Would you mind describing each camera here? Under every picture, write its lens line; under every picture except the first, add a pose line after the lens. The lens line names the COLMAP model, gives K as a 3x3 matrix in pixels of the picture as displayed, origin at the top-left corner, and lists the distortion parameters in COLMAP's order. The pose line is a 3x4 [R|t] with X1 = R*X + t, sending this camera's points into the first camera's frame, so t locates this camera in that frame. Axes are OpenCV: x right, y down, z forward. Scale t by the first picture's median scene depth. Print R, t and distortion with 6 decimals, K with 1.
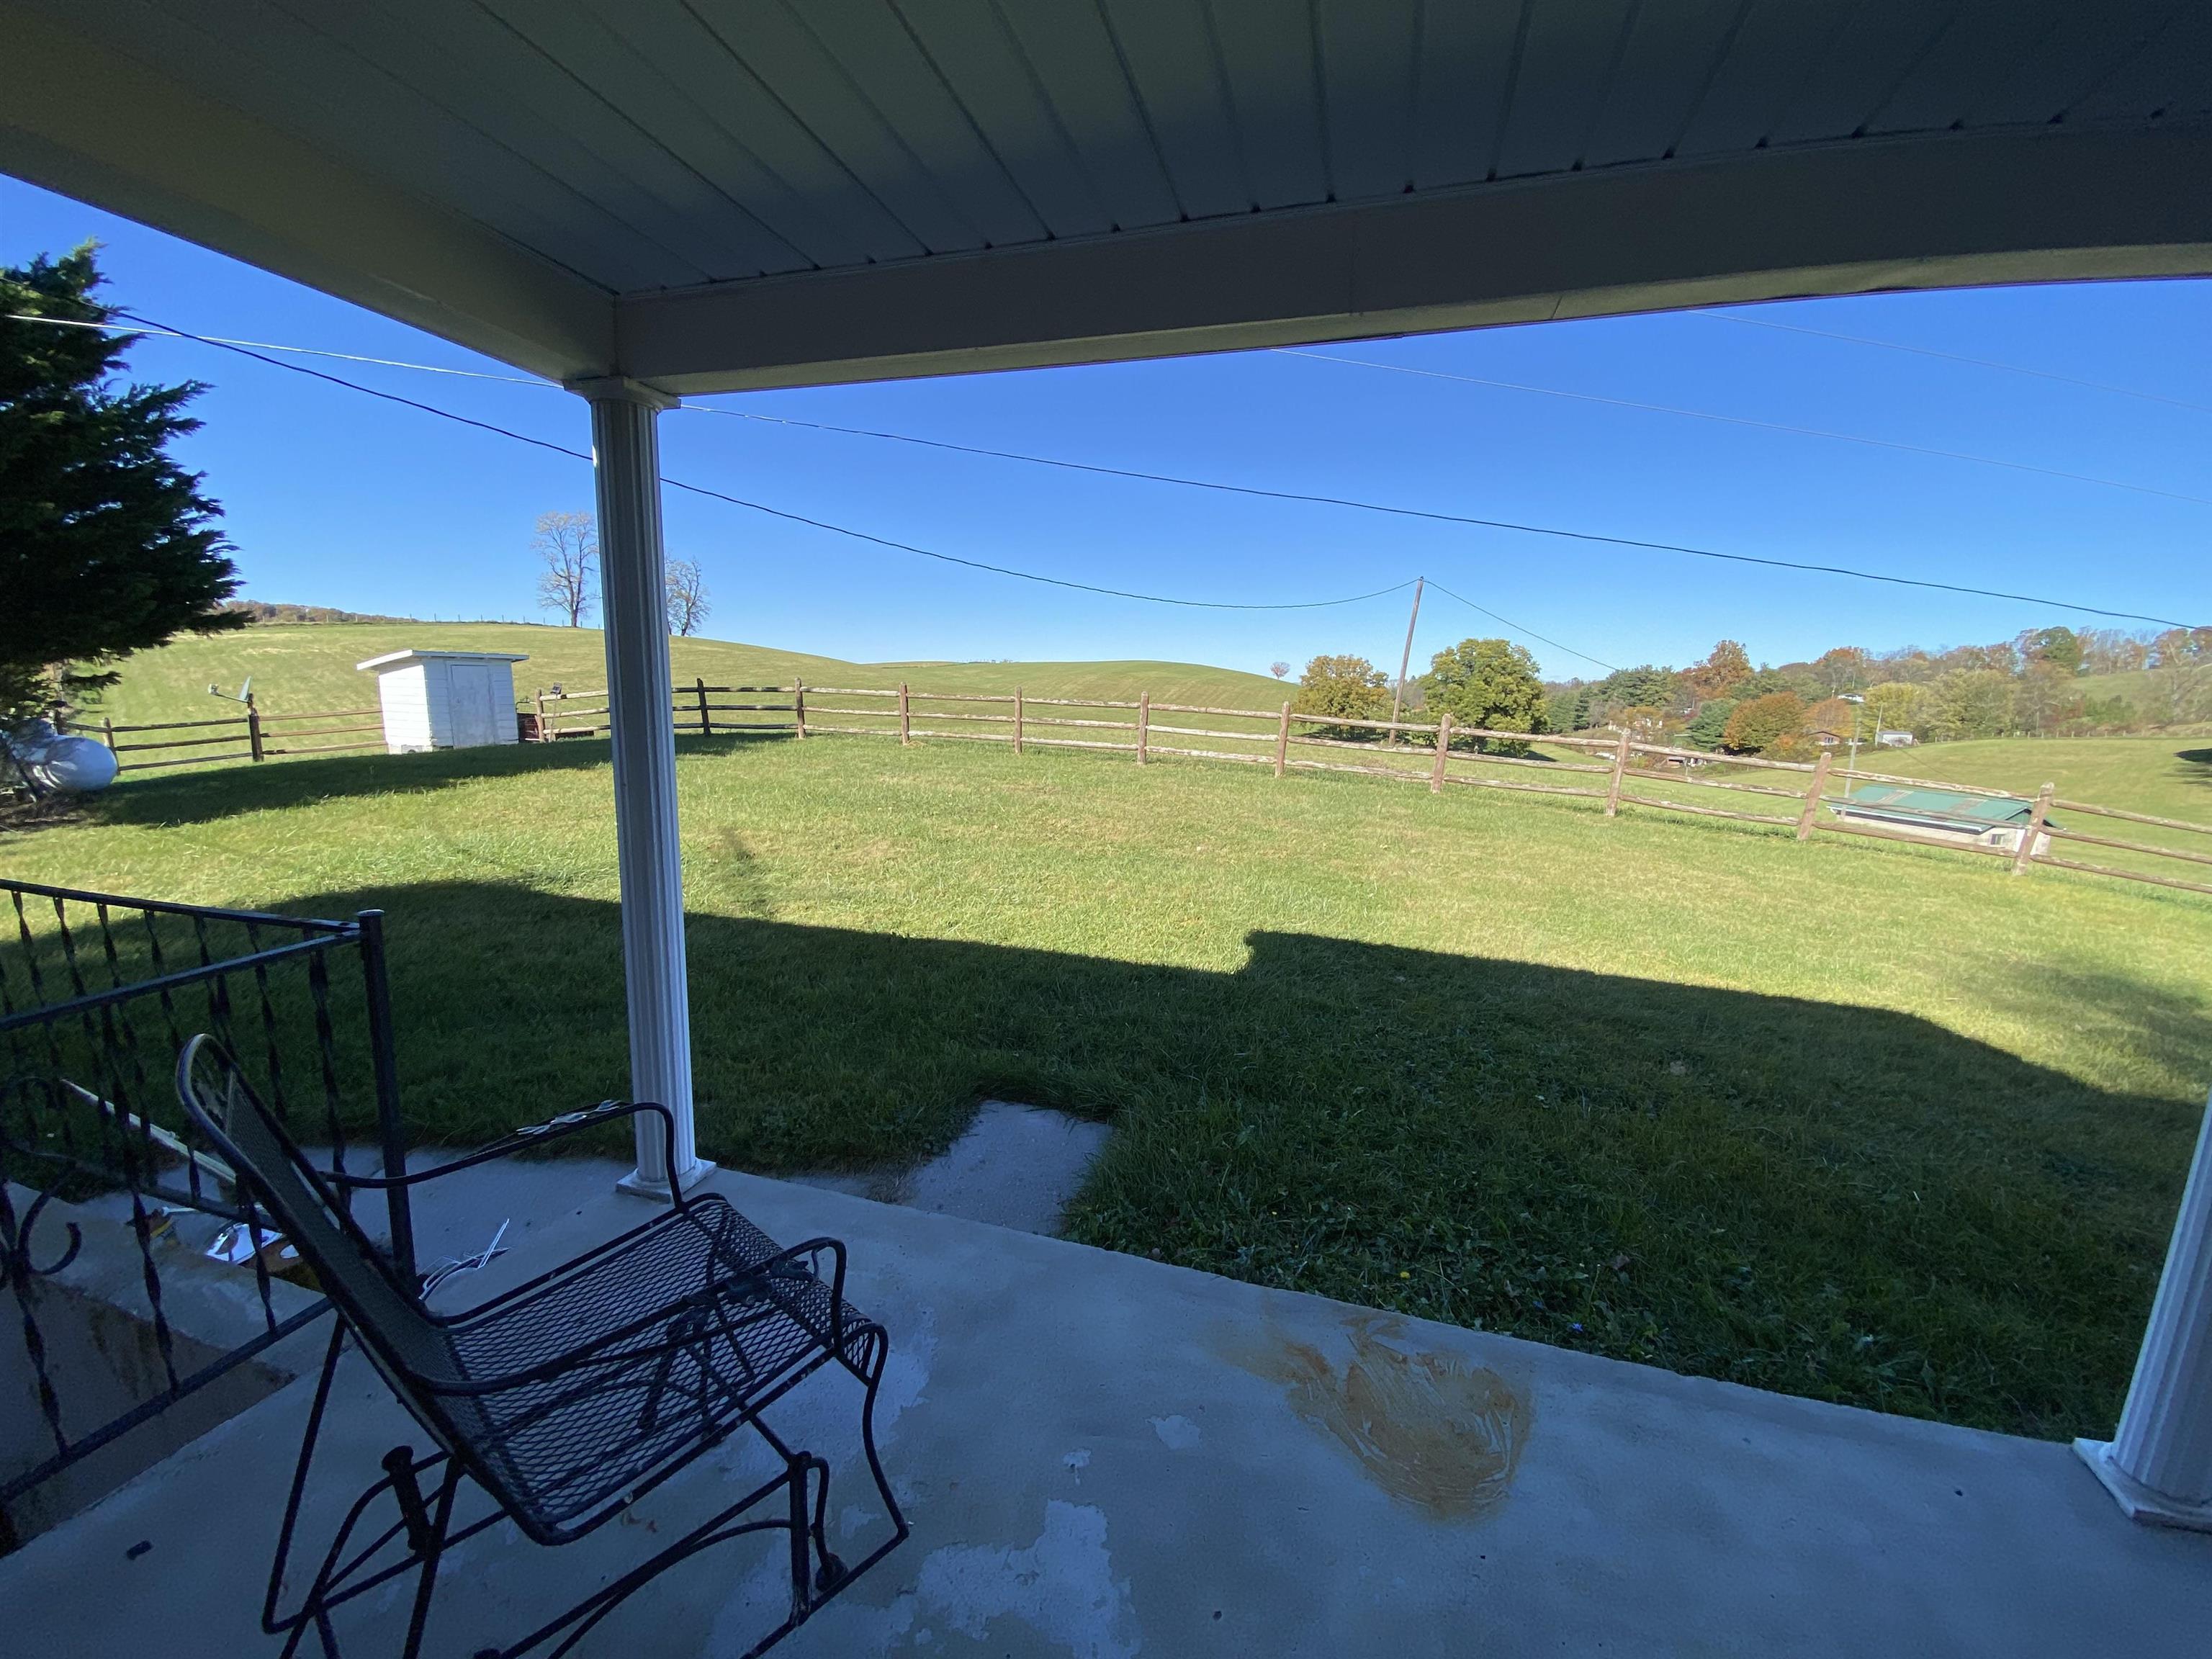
lens RADIAL K [[888.9, 0, 1108.6], [0, 888.9, 830.0], [0, 0, 1]] dist [-0.011240, -0.001958]
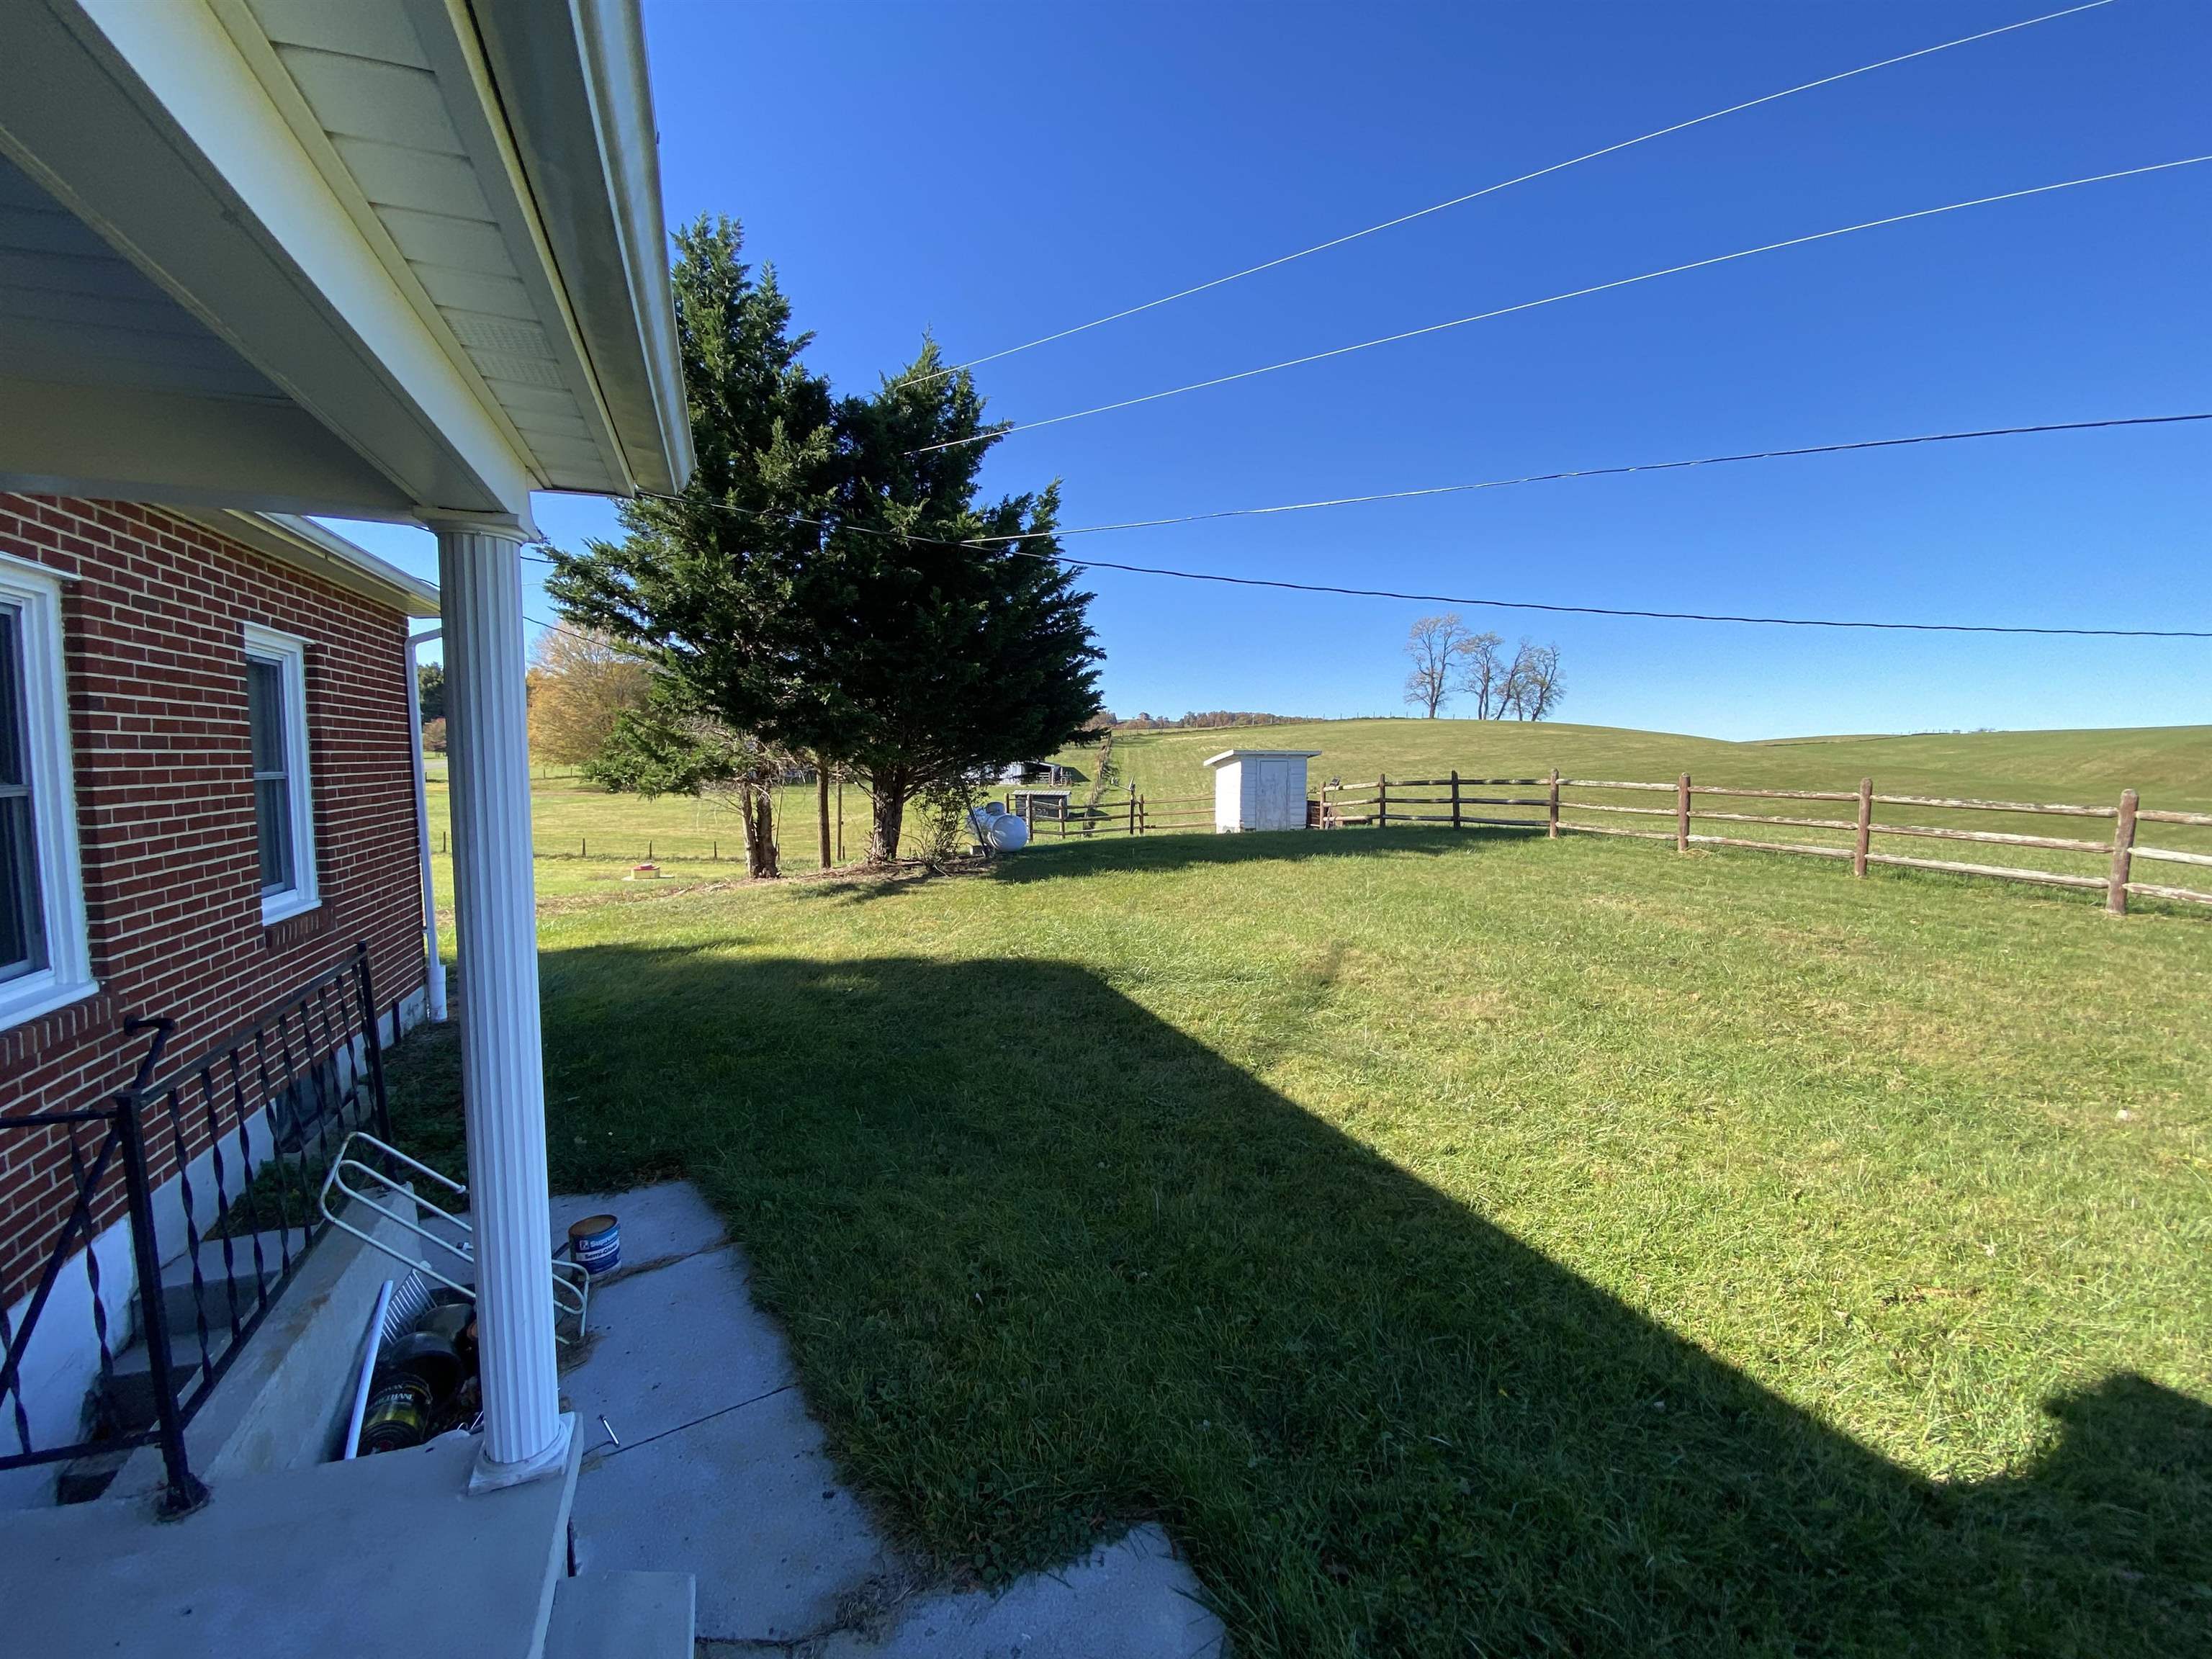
lens RADIAL K [[888.9, 0, 1093.9], [0, 888.9, 819.1], [0, 0, 1]] dist [-0.011240, -0.001958]
pose [[0.620759, 0.031402, -0.783373, 0.054978], [-0.113798, 0.992225, -0.050402, -0.025048], [0.775699, 0.120434, 0.619505, 0.102274]]
